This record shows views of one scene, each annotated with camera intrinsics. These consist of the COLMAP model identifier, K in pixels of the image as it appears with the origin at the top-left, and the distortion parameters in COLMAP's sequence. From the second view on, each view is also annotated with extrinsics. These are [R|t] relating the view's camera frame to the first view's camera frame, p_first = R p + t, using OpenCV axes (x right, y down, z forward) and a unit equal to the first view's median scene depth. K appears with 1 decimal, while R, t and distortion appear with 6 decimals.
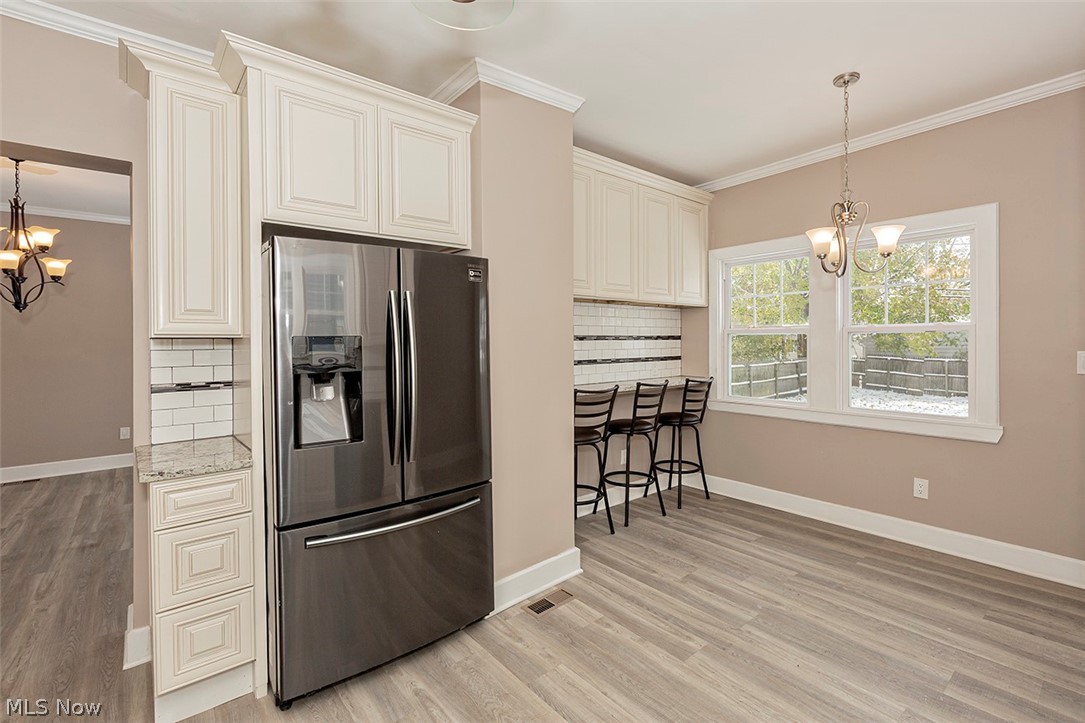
lens RADIAL K [[491.9, 0, 572.2], [0, 491.9, 346.3], [0, 0, 1]] dist [0.001300, 0.000502]
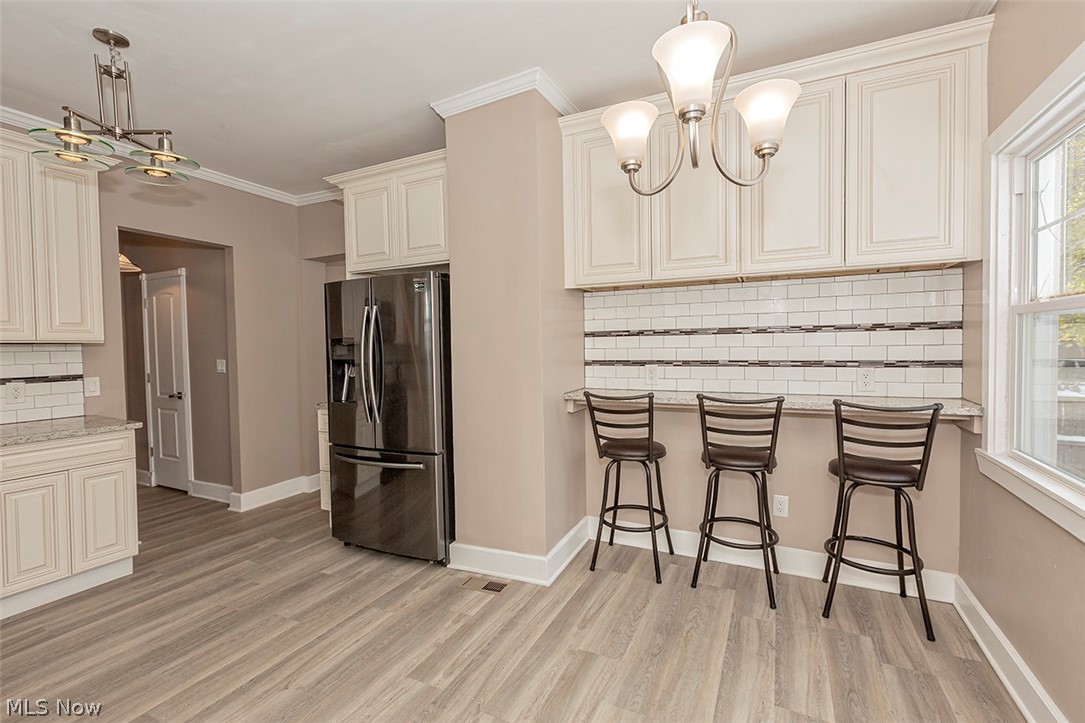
lens RADIAL K [[481.9, 0, 543.6], [0, 481.9, 362.0], [0, 0, 1]] dist [-0.002330, -0.000324]
pose [[0.386188, 0.037931, -0.921640, 0.833998], [0.005671, 0.999038, 0.043493, -0.004911], [0.922402, -0.022023, 0.385602, 0.643942]]
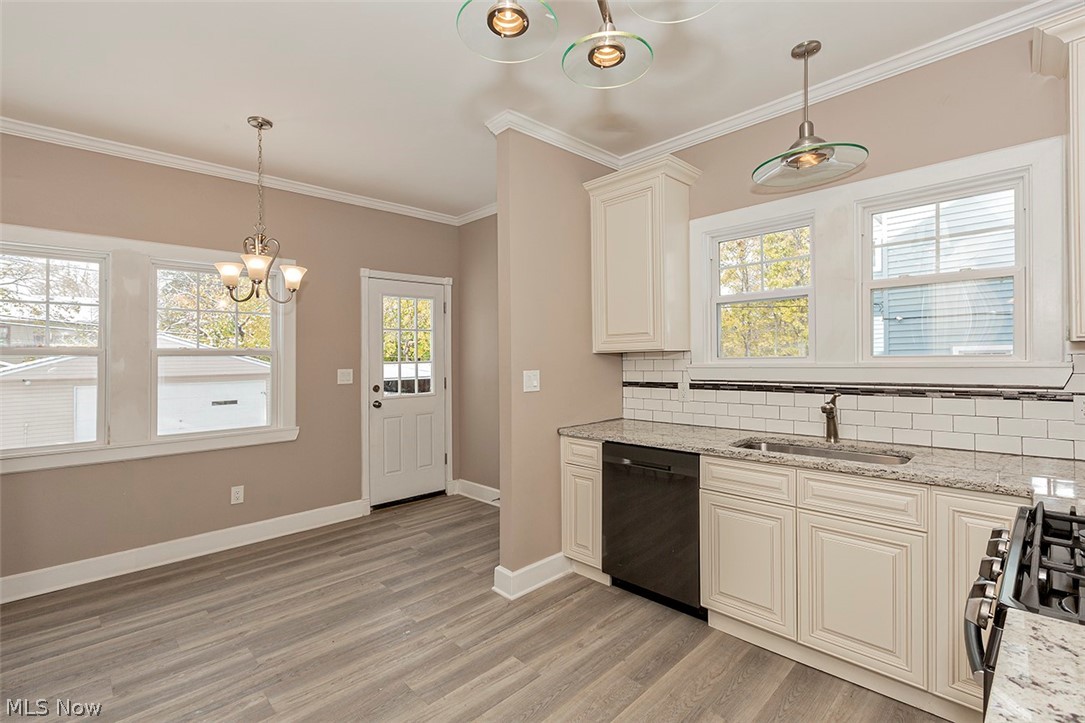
lens RADIAL K [[491.9, 0, 554.2], [0, 491.9, 344.8], [0, 0, 1]] dist [0.001300, 0.000502]
pose [[-0.065221, 0.035556, 0.997237, -0.531411], [0.023995, 0.999132, -0.034054, 0.001271], [-0.997582, 0.021708, -0.066017, 0.380373]]
